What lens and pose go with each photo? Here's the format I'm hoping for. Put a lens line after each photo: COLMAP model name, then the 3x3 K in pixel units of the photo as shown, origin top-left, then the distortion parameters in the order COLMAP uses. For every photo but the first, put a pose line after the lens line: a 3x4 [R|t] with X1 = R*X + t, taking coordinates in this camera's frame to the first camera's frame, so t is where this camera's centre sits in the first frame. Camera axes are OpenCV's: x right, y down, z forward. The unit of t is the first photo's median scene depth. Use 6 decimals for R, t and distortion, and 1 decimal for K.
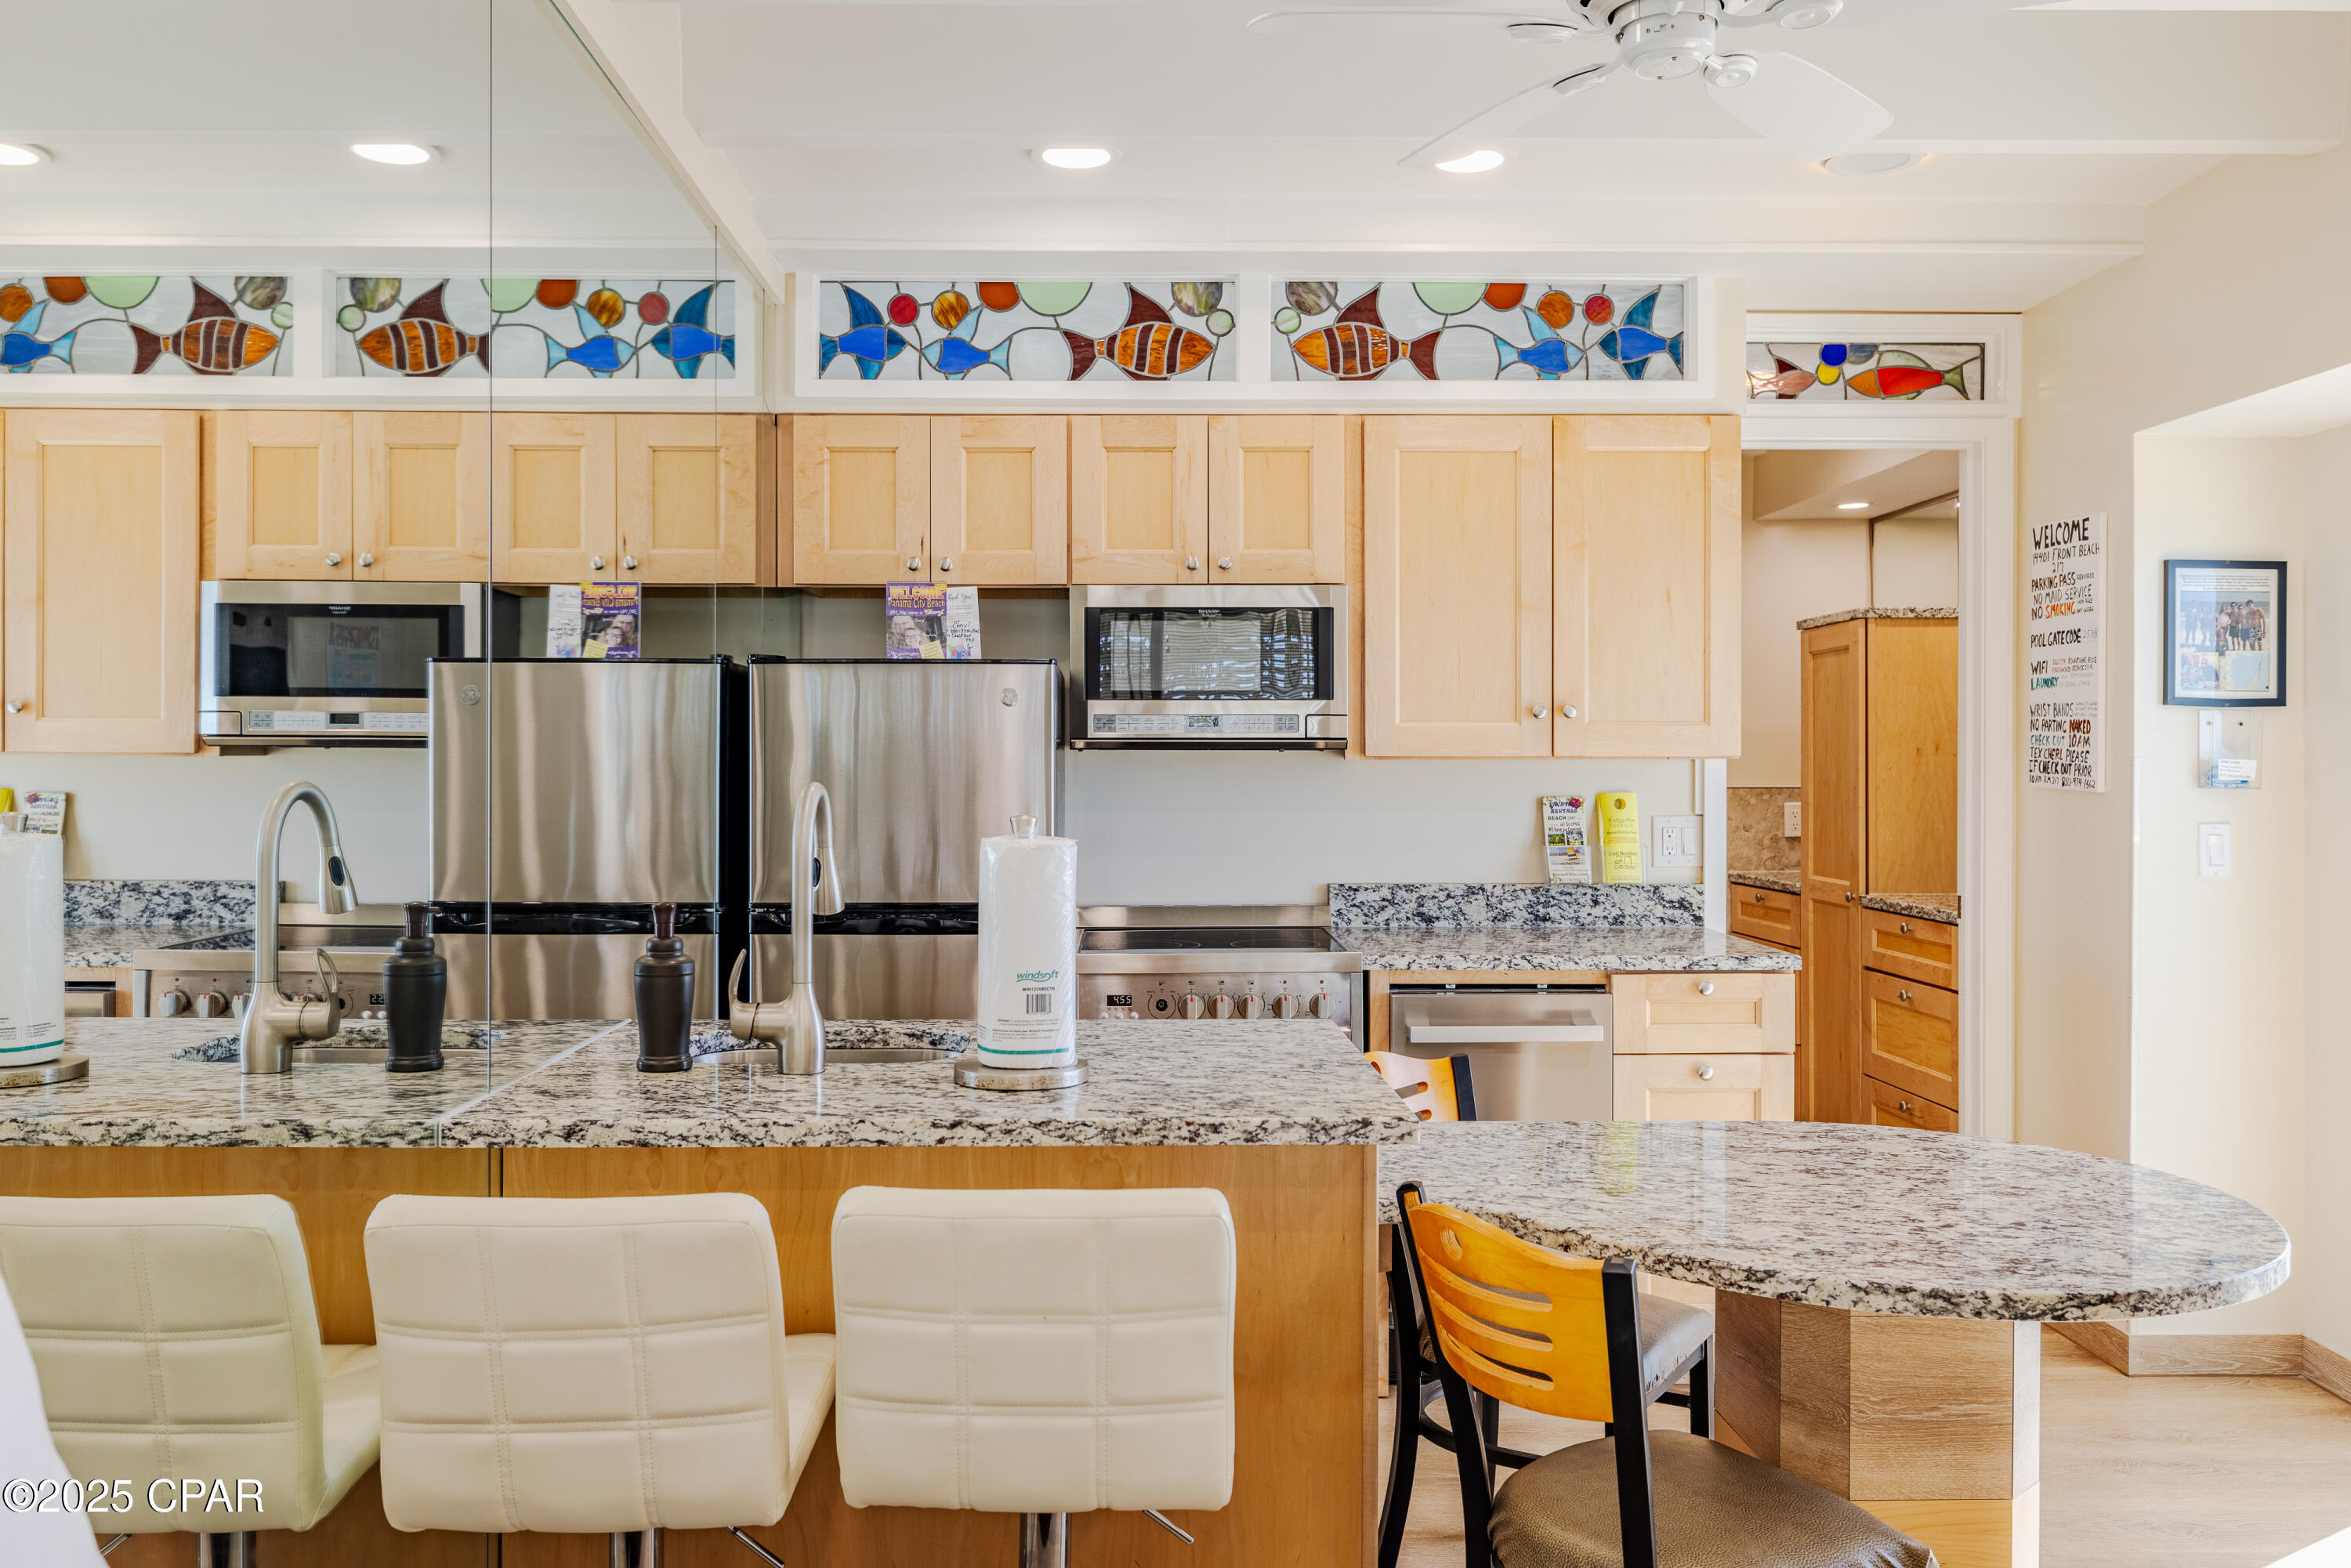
lens RADIAL K [[1858.3, 0, 1141.3], [0, 1858.3, 768.7], [0, 0, 1]] dist [0.005115, -0.004720]
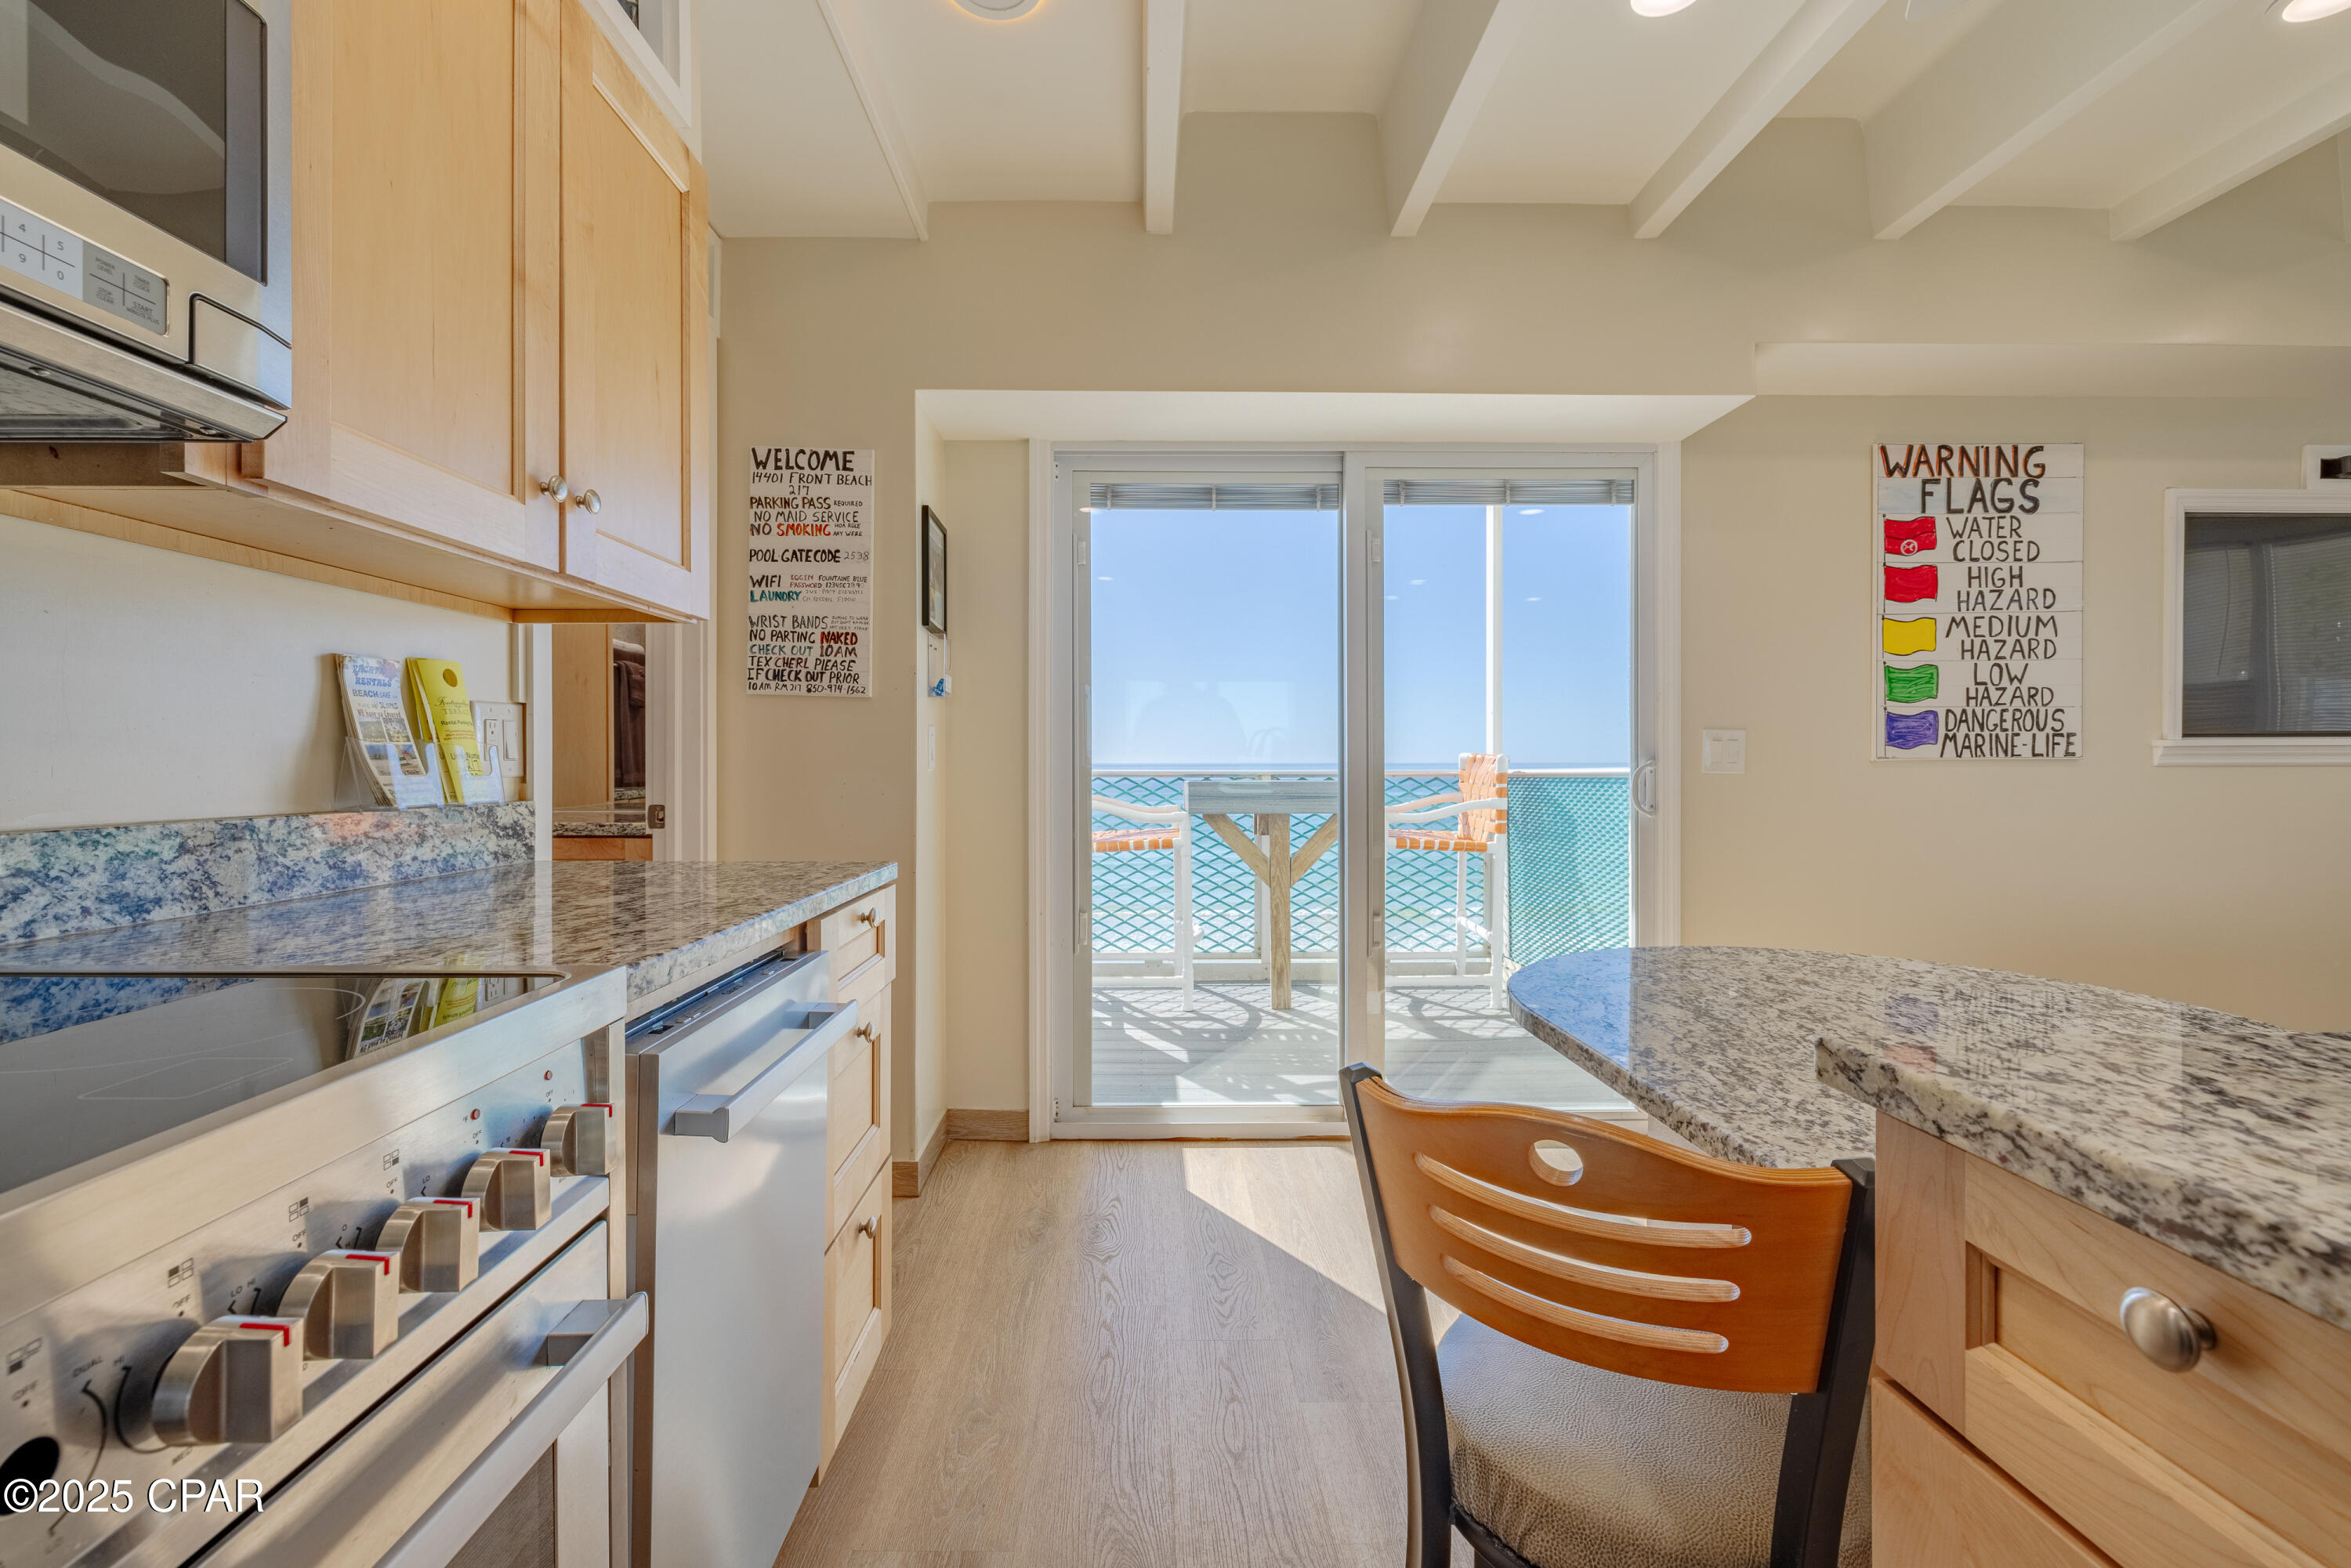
lens RADIAL K [[974.8, 0, 1184.6], [0, 974.8, 761.4], [0, 0, 1]] dist [-0.002315, -0.000169]
pose [[-0.004737, -0.000927, 0.999988, -0.078106], [0.006161, 0.999981, 0.000956, 0.052004], [-0.999970, 0.006166, -0.004731, 0.807936]]
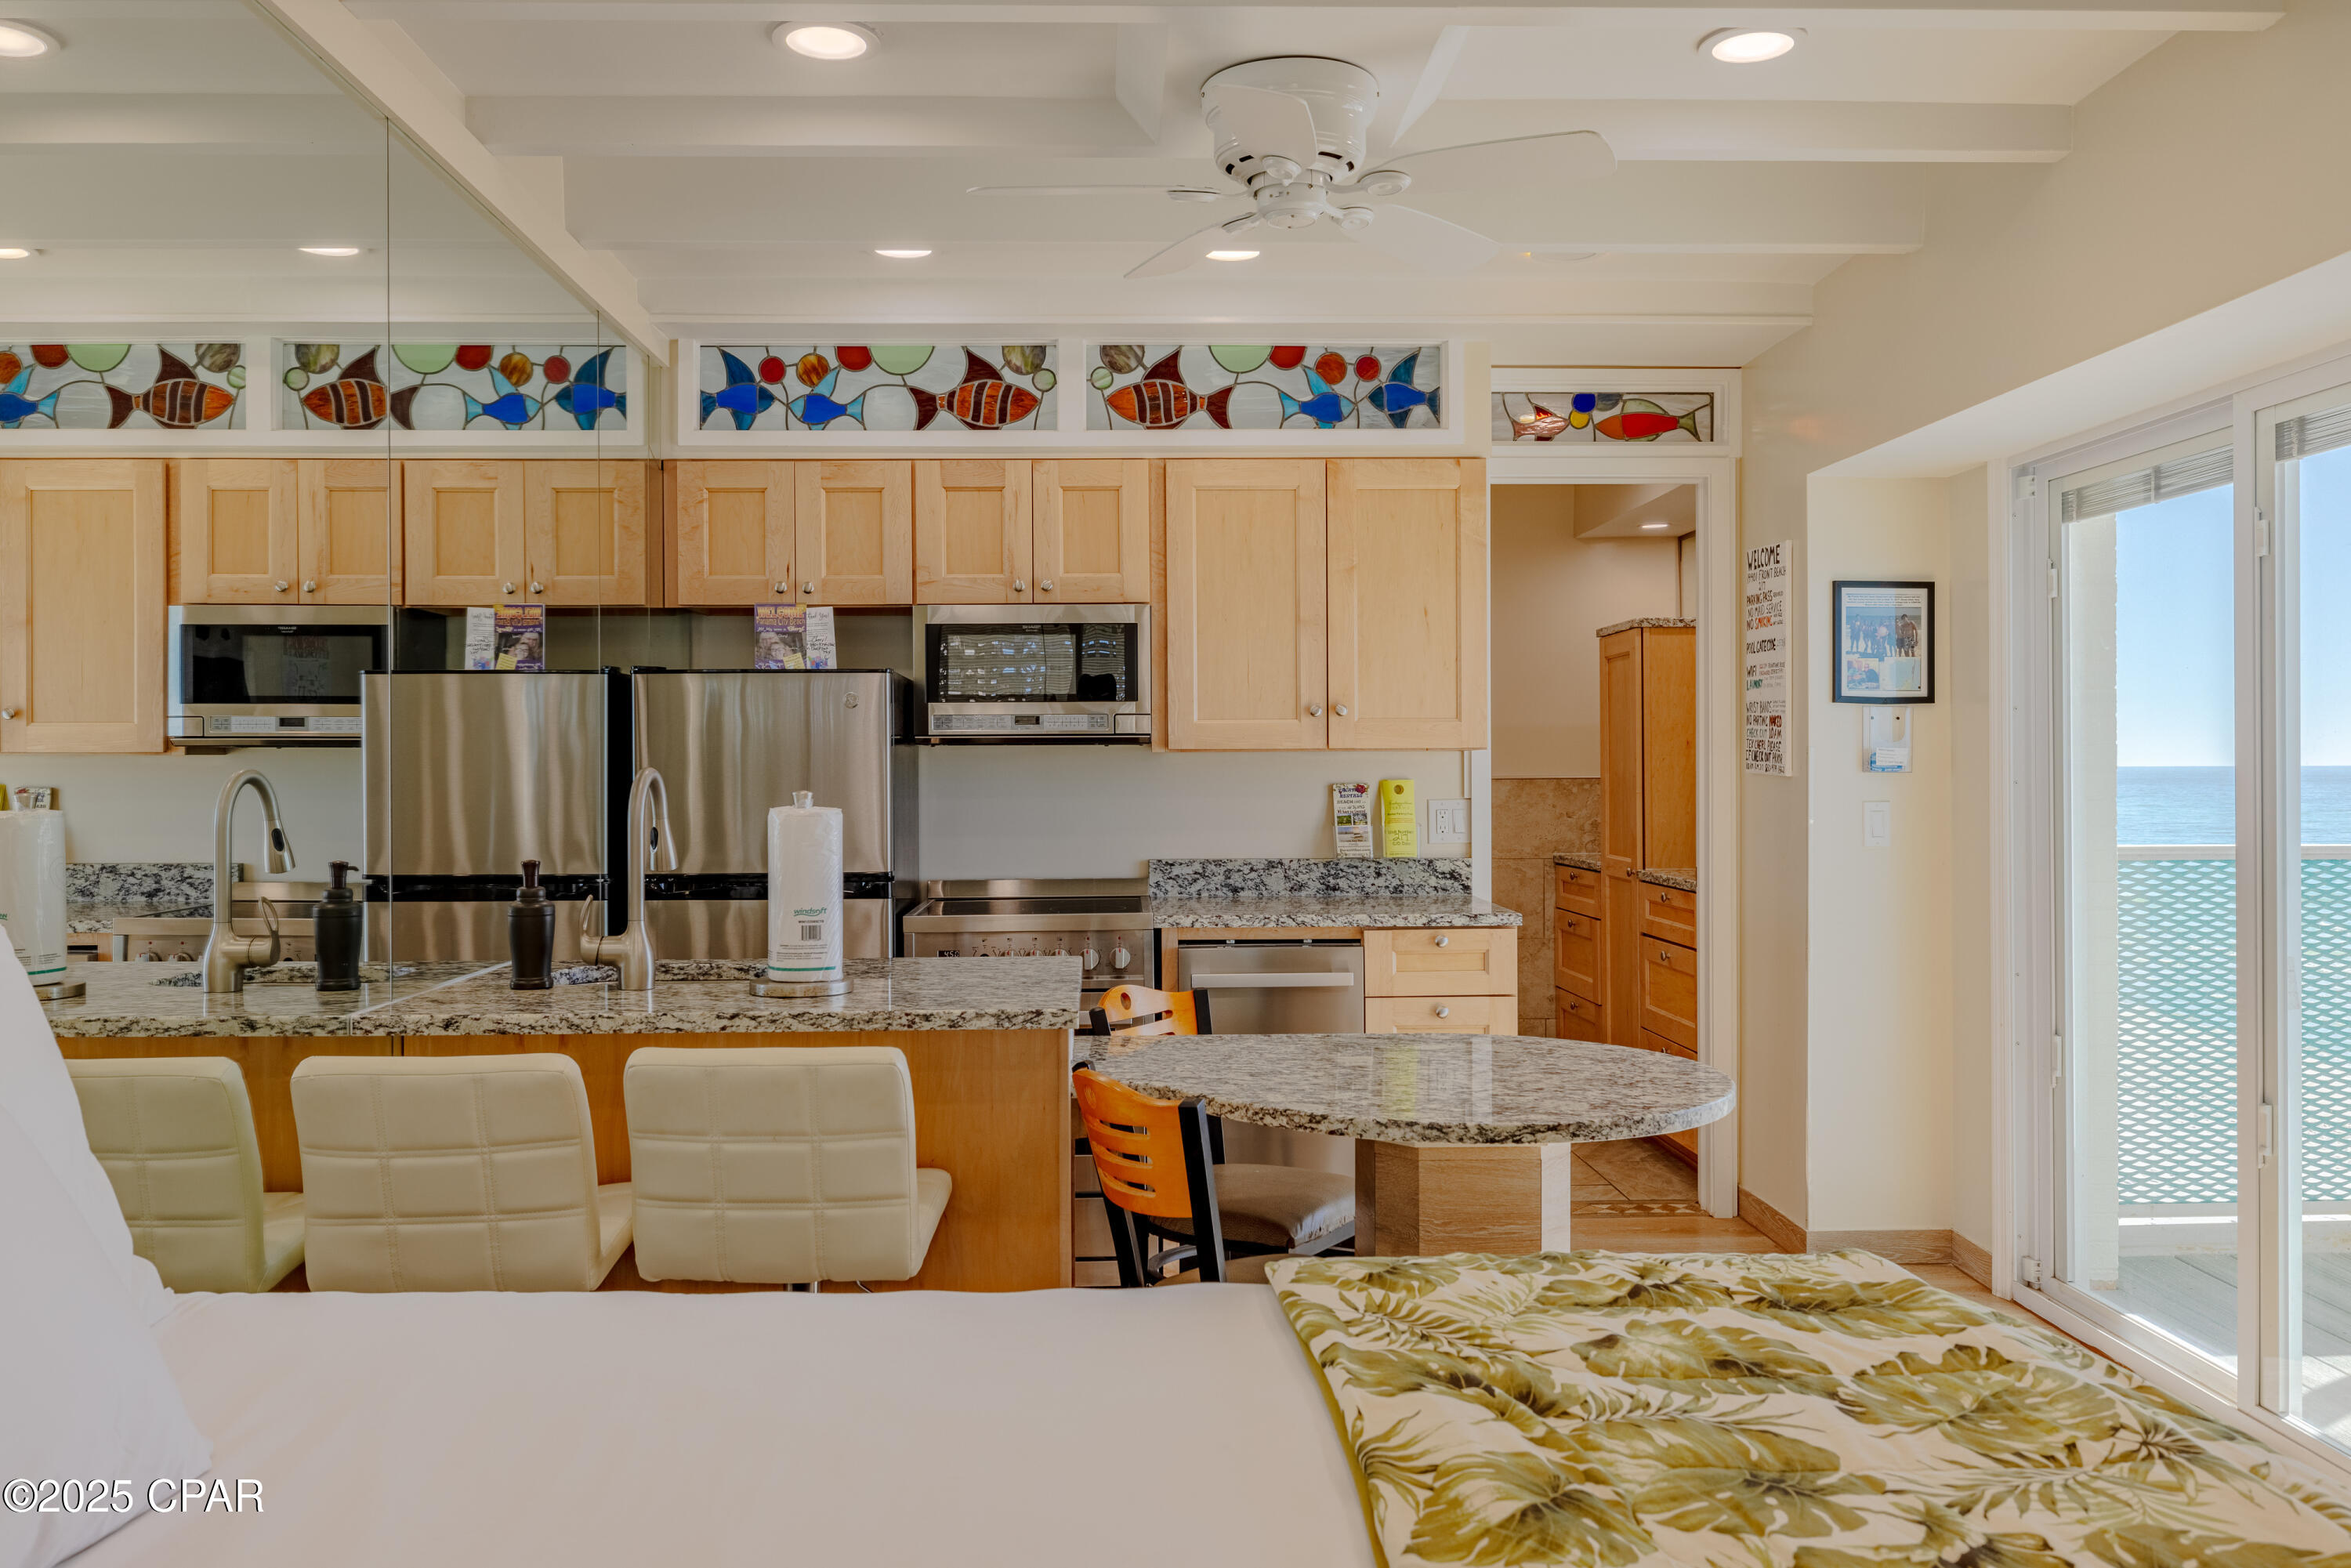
lens RADIAL K [[1895.7, 0, 1174.1], [0, 1895.7, 776.2], [0, 0, 1]] dist [-0.001006, -0.003770]
pose [[0.999760, -0.005869, 0.021099, 0.098199], [0.005824, 0.999981, 0.002212, 0.007591], [-0.021111, -0.002089, 0.999775, -0.198622]]
